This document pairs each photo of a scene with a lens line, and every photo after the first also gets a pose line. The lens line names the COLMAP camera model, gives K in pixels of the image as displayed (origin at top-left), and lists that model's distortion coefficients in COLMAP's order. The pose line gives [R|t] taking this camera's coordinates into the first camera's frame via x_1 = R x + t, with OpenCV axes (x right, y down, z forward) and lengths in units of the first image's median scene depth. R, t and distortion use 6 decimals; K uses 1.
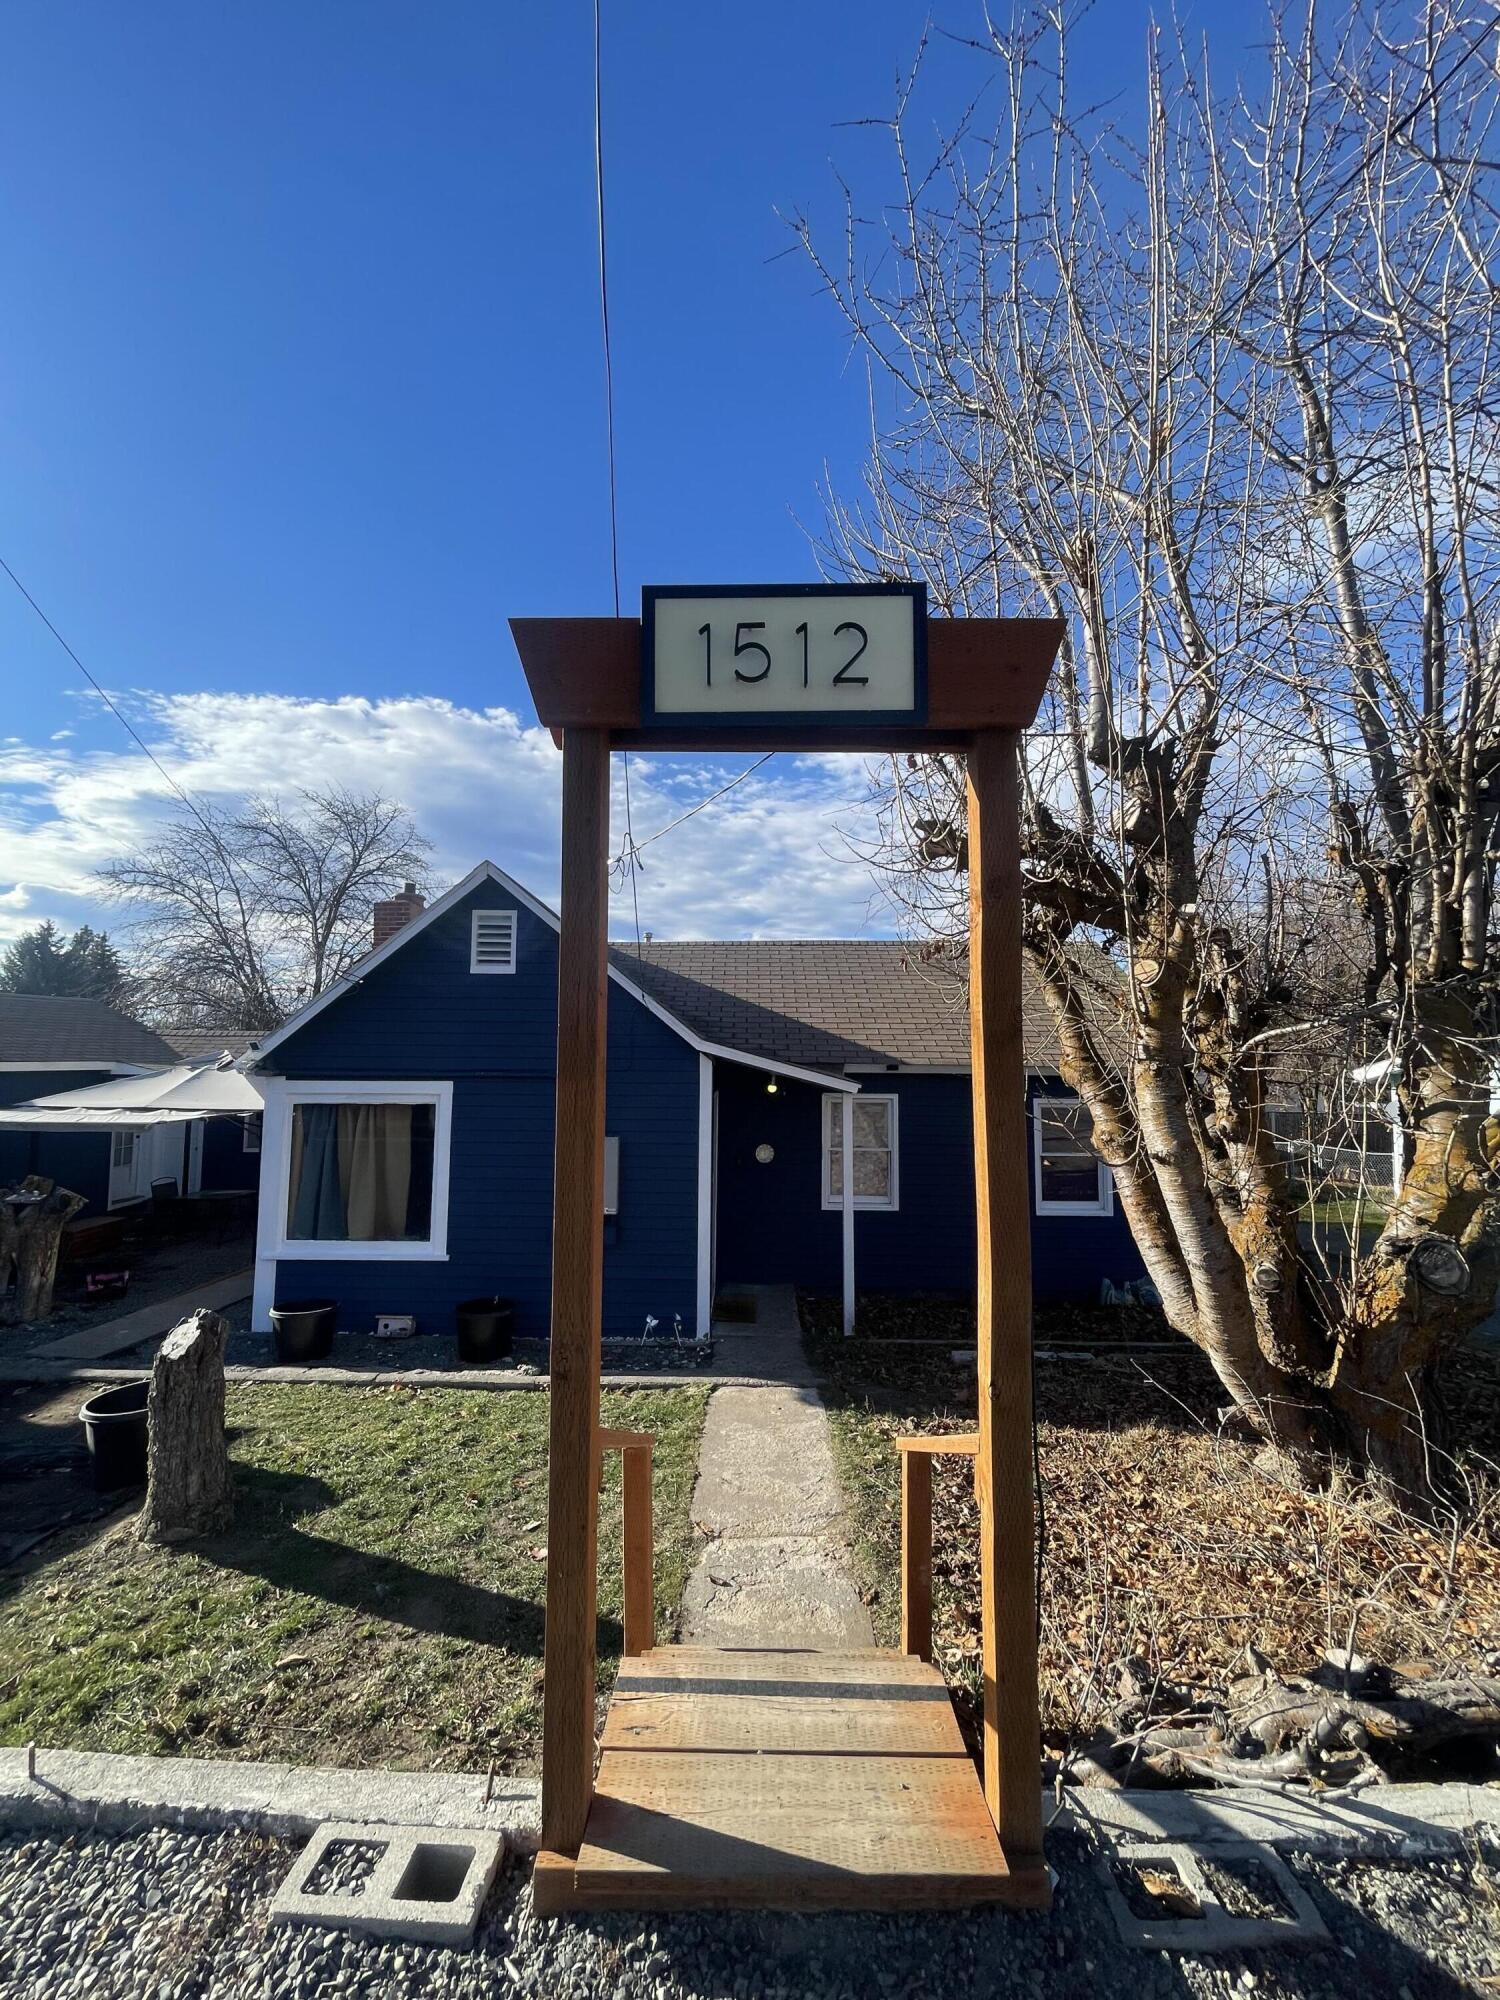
lens RADIAL K [[817.6, 0, 765.6], [0, 817.6, 988.1], [0, 0, 1]] dist [0.000787, 0.000117]
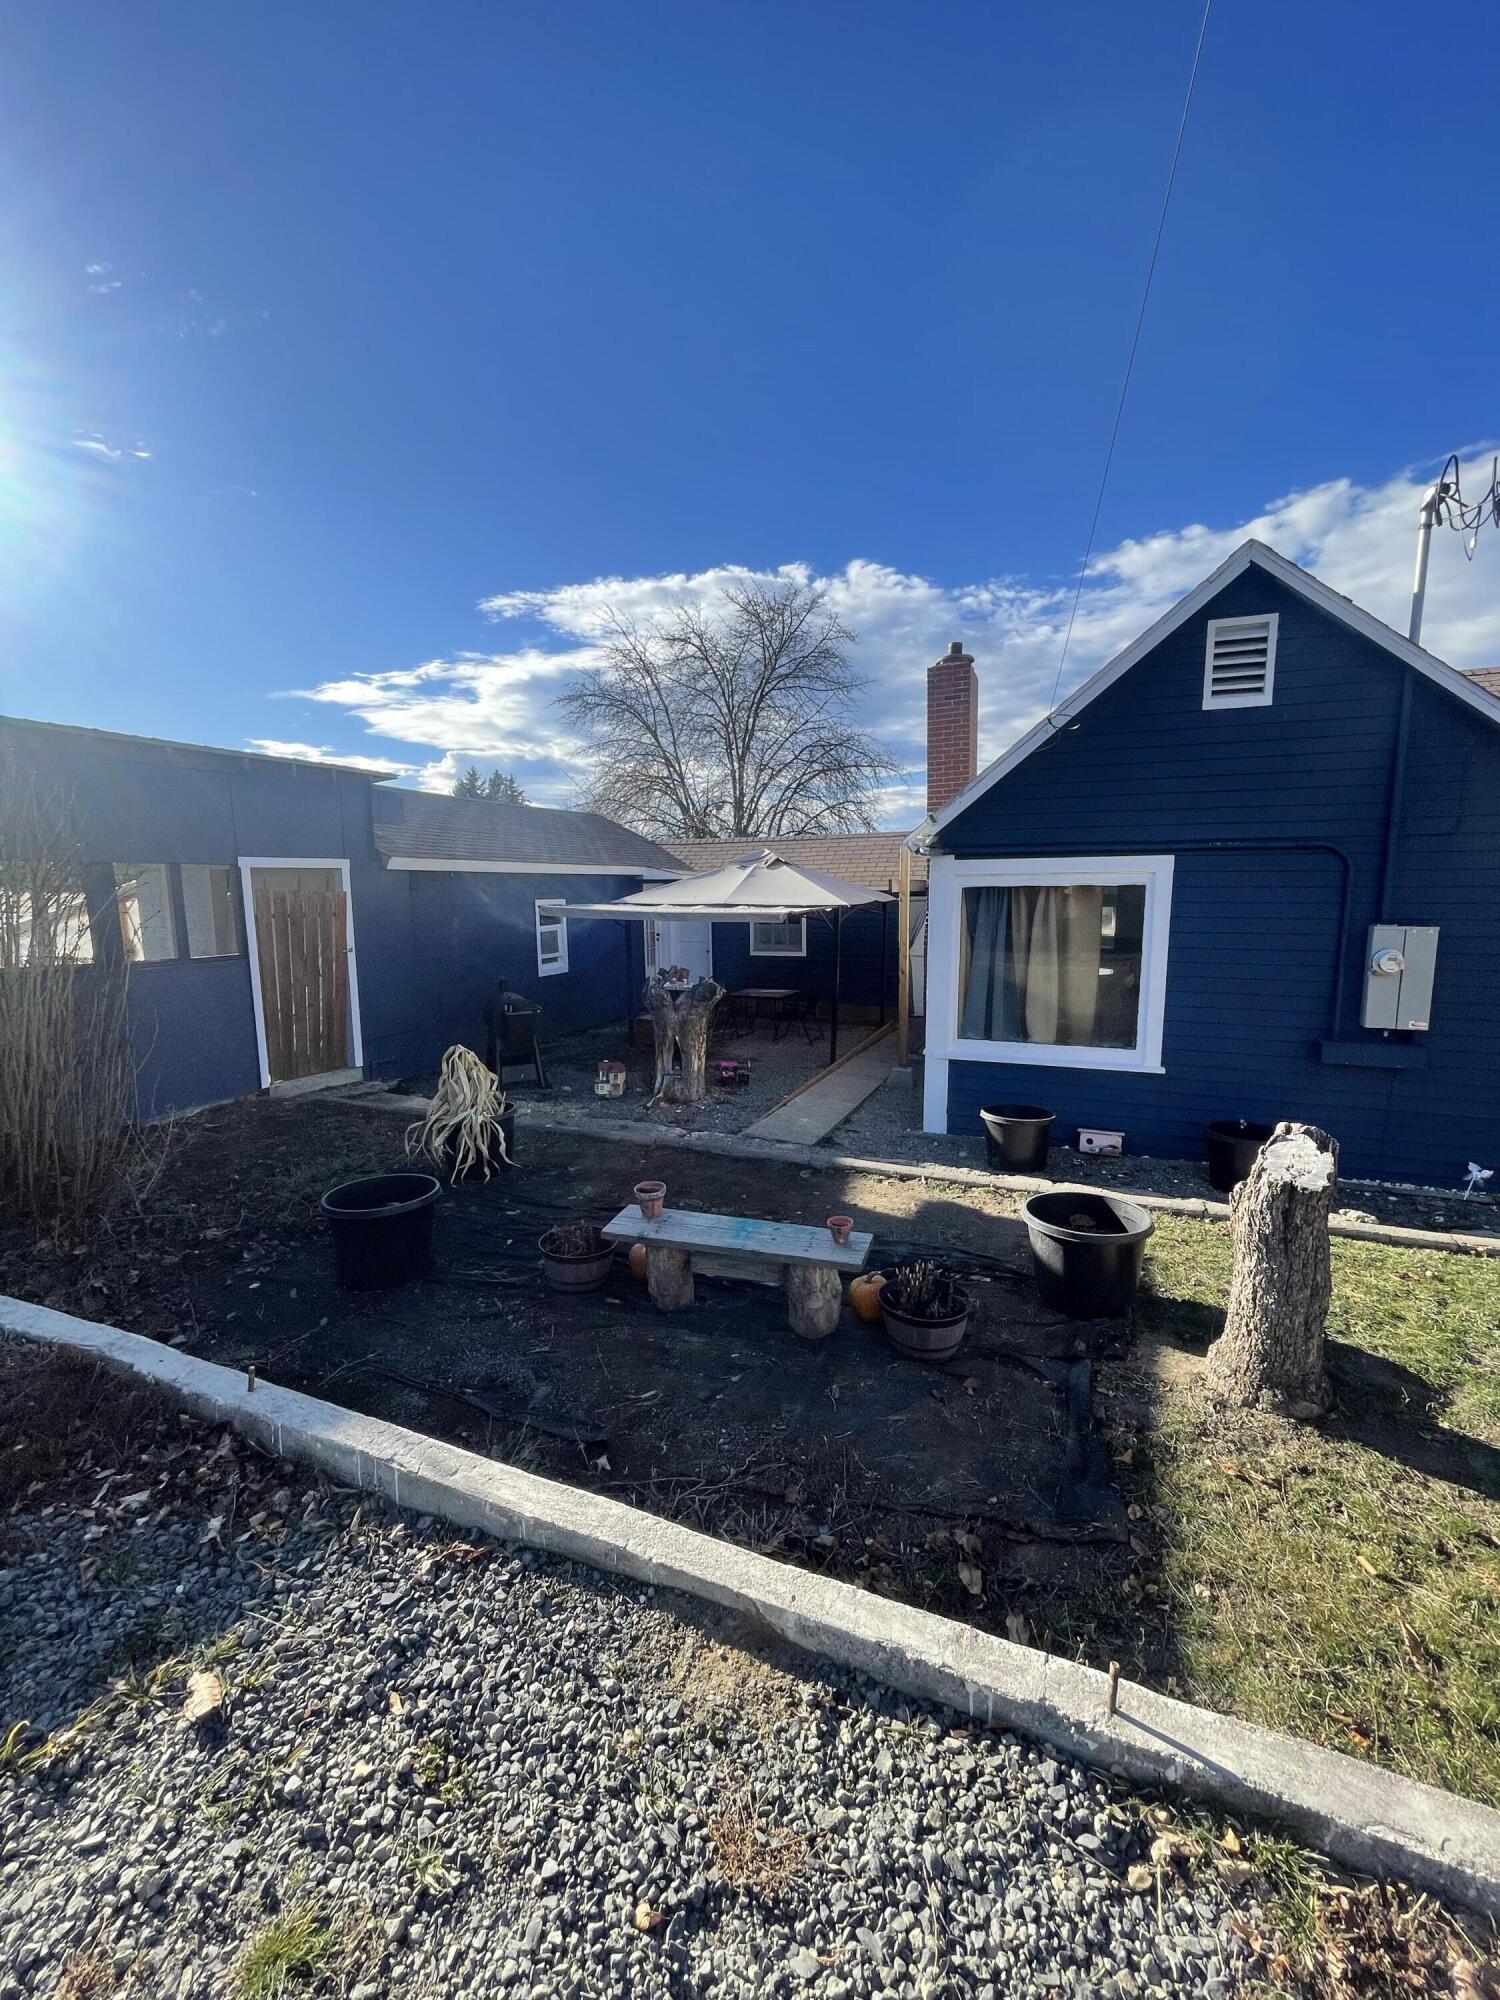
lens RADIAL K [[763.5, 0, 749.7], [0, 763.5, 983.5], [0, 0, 1]] dist [-0.001065, 0.000470]
pose [[0.936579, 0.029711, -0.349195, -0.505183], [0.039717, 0.980982, 0.189993, 0.079970], [0.348199, -0.191812, 0.917587, 0.162812]]
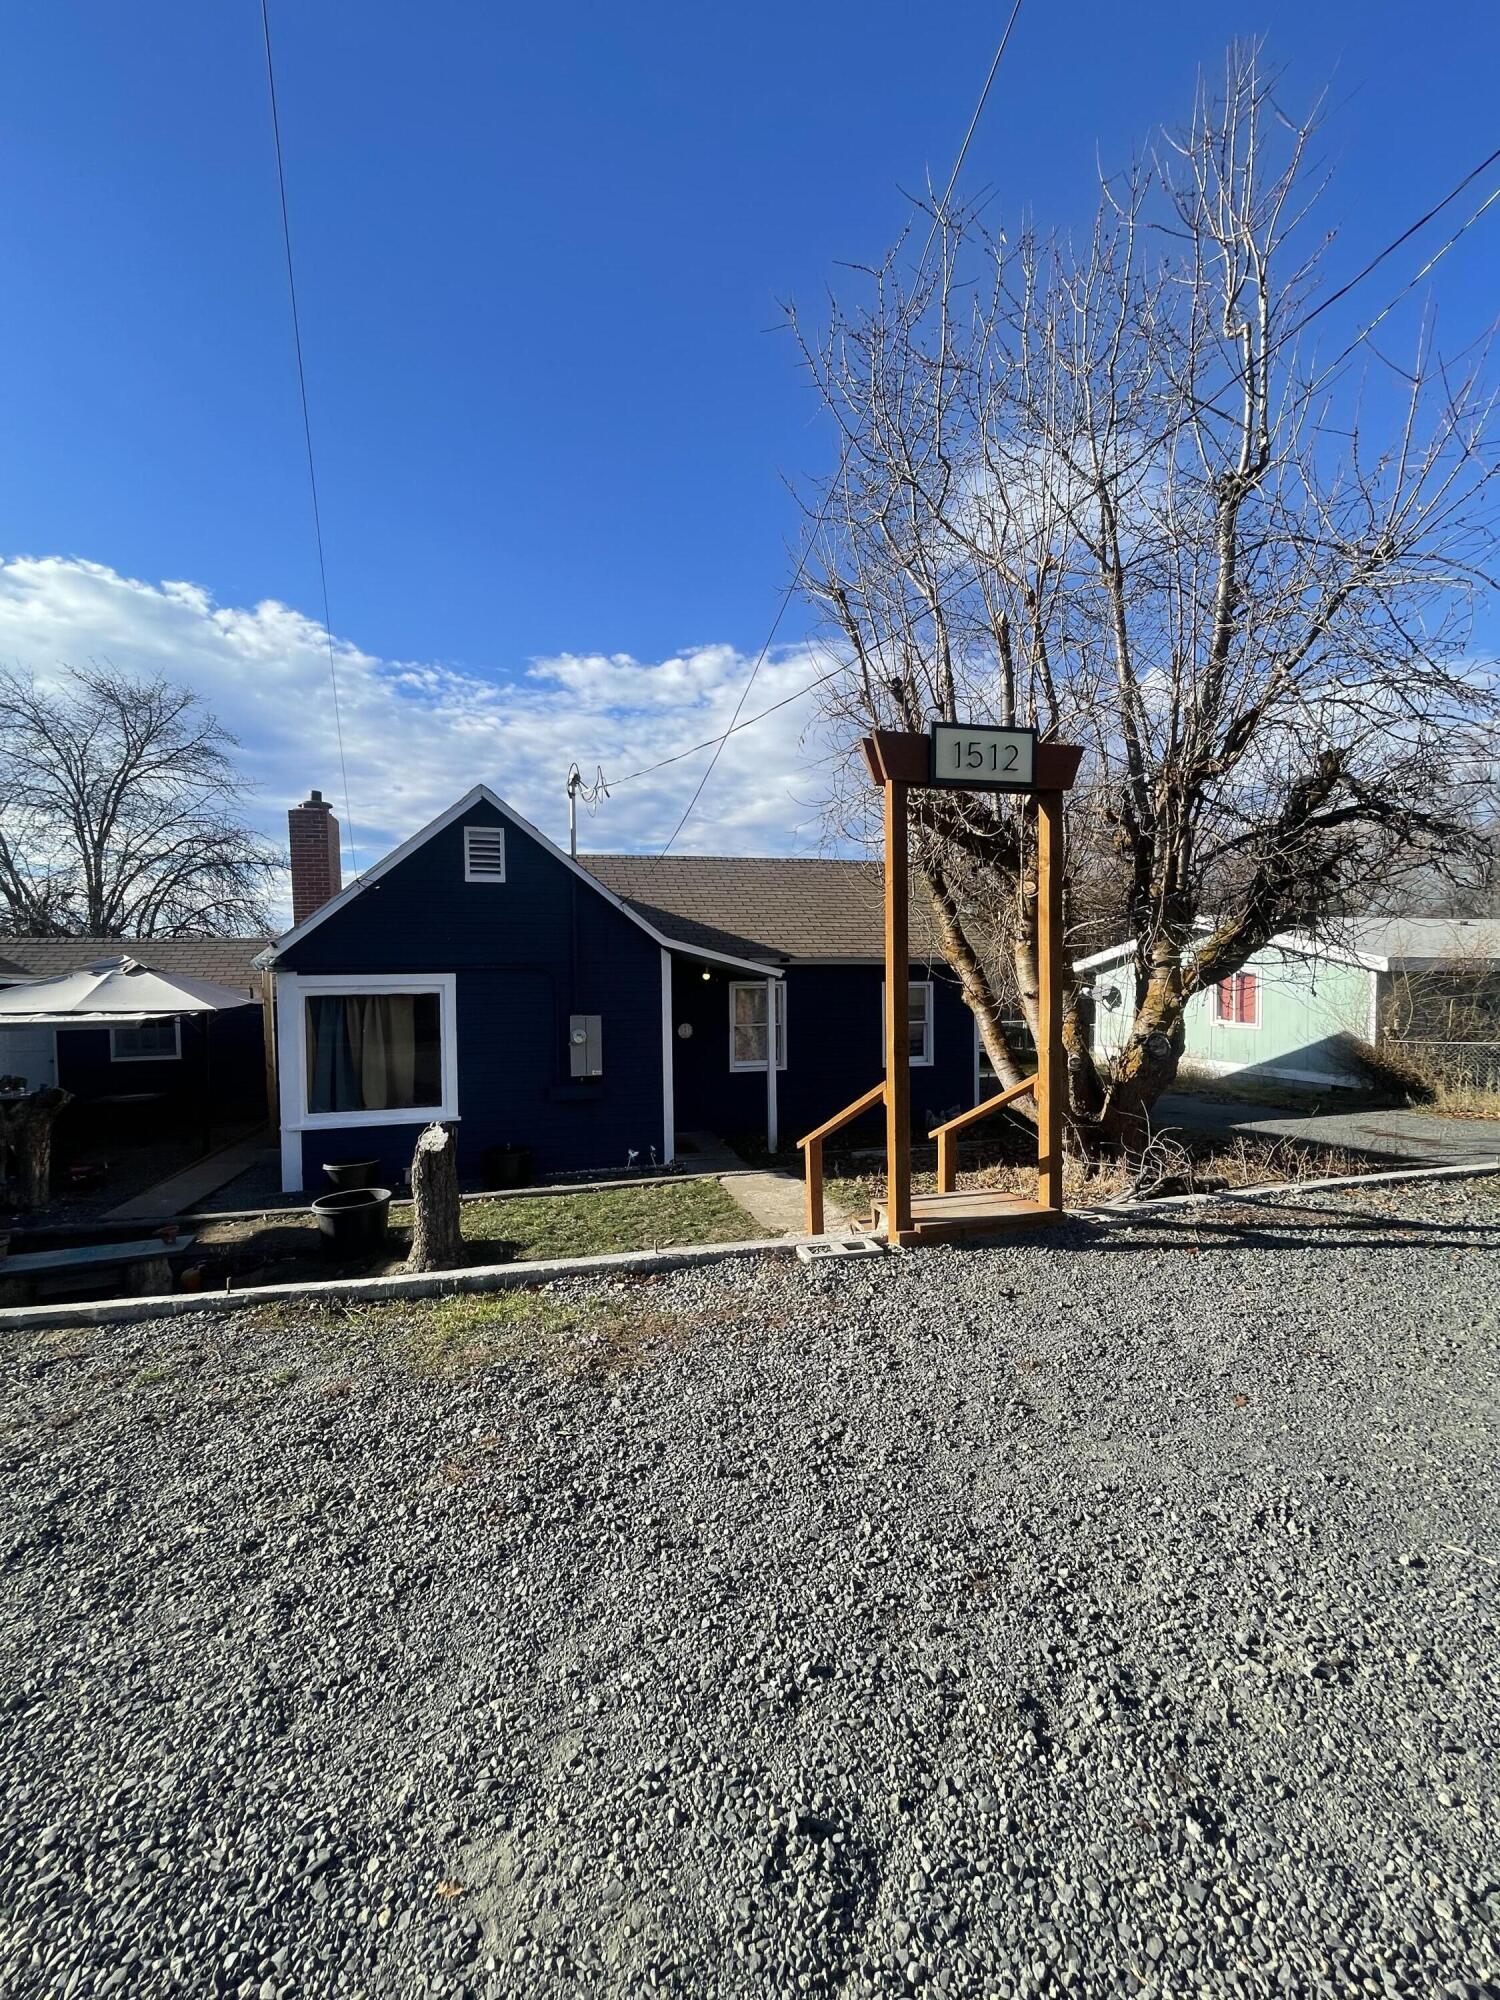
lens RADIAL K [[817.6, 0, 753.1], [0, 817.6, 999.9], [0, 0, 1]] dist [0.000787, 0.000117]
pose [[0.956548, -0.027136, 0.290310, -0.315013], [-0.003764, 0.994427, 0.105356, 0.025620], [-0.291551, -0.101871, 0.951115, -0.255680]]
